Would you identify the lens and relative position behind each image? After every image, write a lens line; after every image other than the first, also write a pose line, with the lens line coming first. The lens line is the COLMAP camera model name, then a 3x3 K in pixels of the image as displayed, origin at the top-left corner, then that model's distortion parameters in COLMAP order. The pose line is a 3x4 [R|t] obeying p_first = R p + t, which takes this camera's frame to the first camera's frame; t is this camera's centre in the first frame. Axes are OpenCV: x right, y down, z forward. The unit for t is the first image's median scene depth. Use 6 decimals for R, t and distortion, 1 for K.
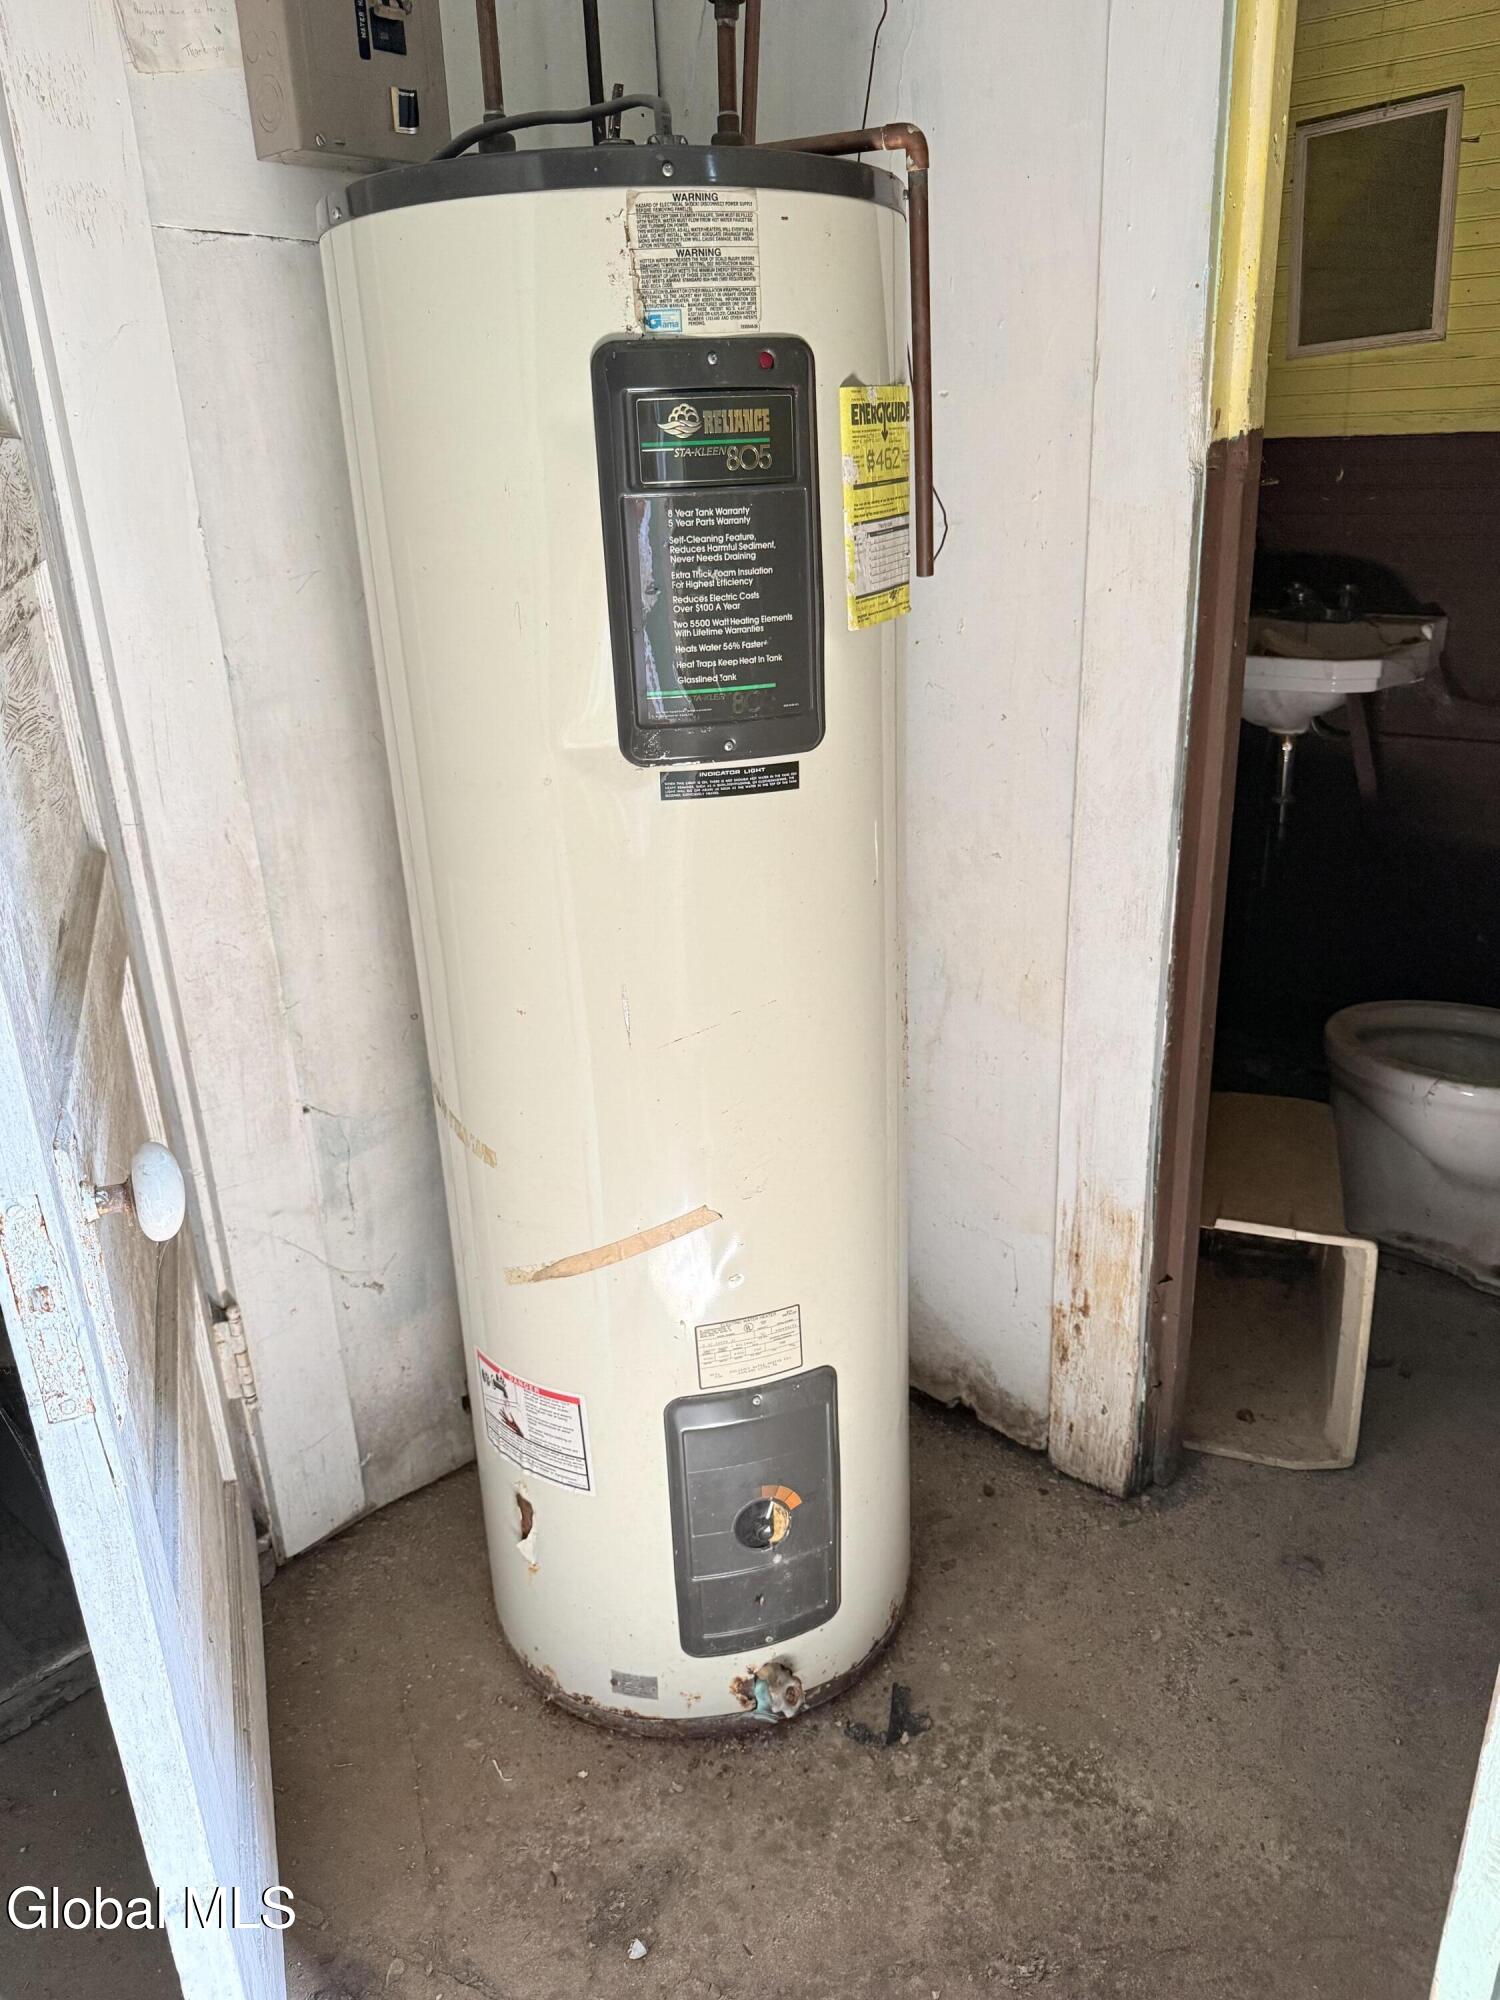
lens RADIAL K [[1432.8, 0, 763.1], [0, 1432.8, 1013.7], [0, 0, 1]] dist [0.127338, -0.178271]
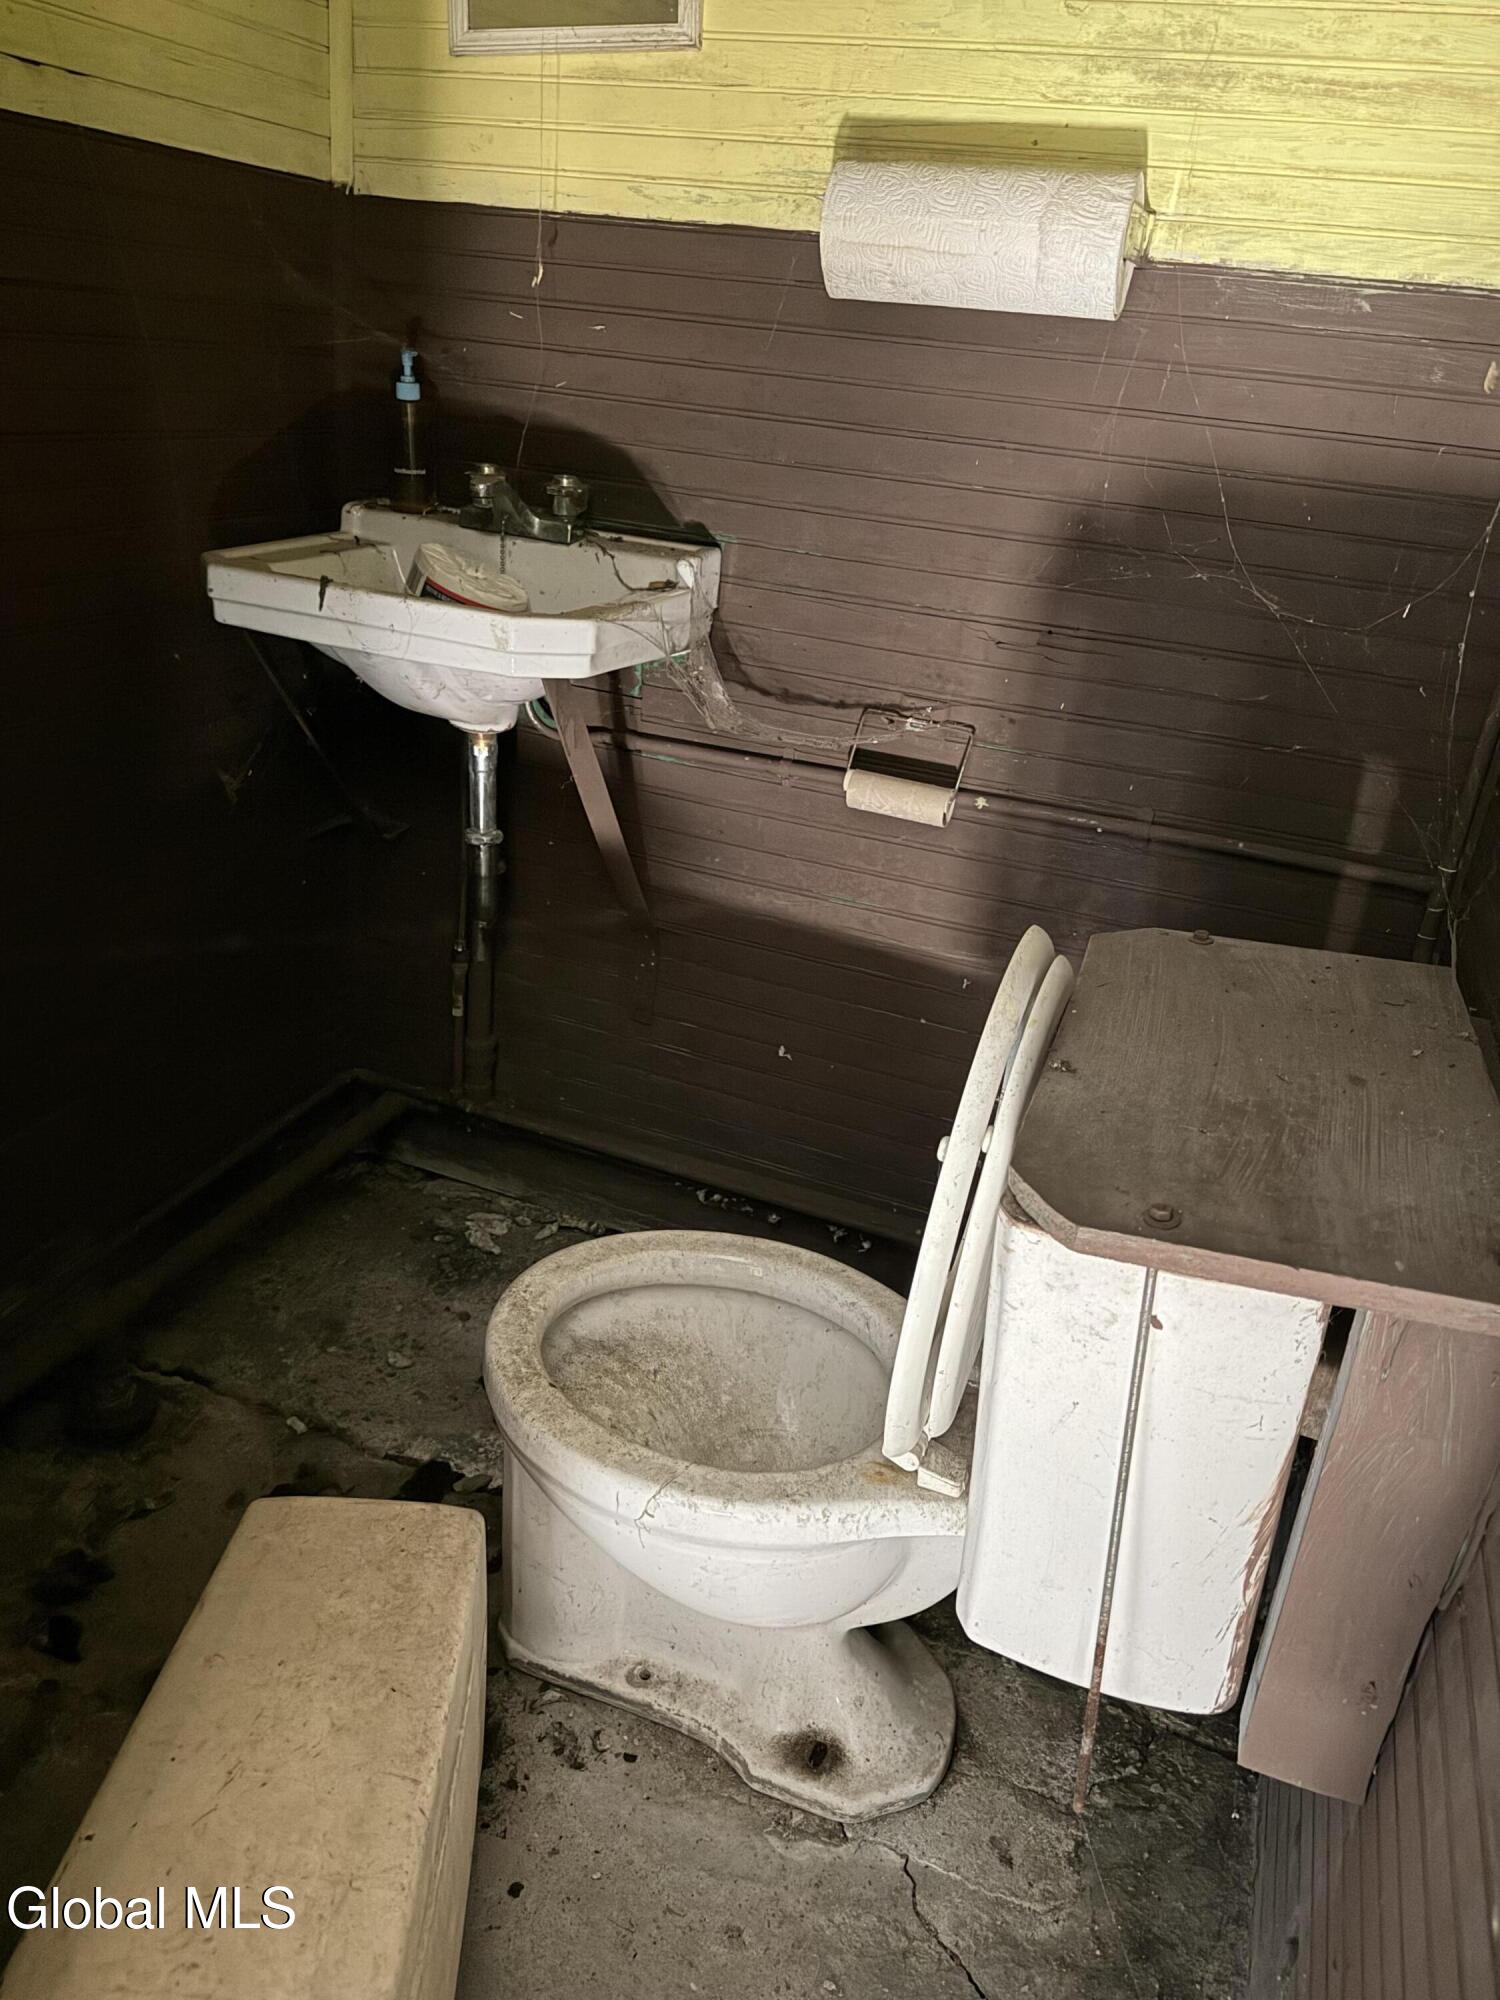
lens RADIAL K [[1432.8, 0, 763.1], [0, 1432.8, 1013.7], [0, 0, 1]] dist [0.127338, -0.178271]
pose [[0.923963, -0.040680, 0.380312, 0.246630], [0.012051, 0.996930, 0.077360, -0.125017], [-0.382291, -0.066895, 0.921617, 0.424475]]
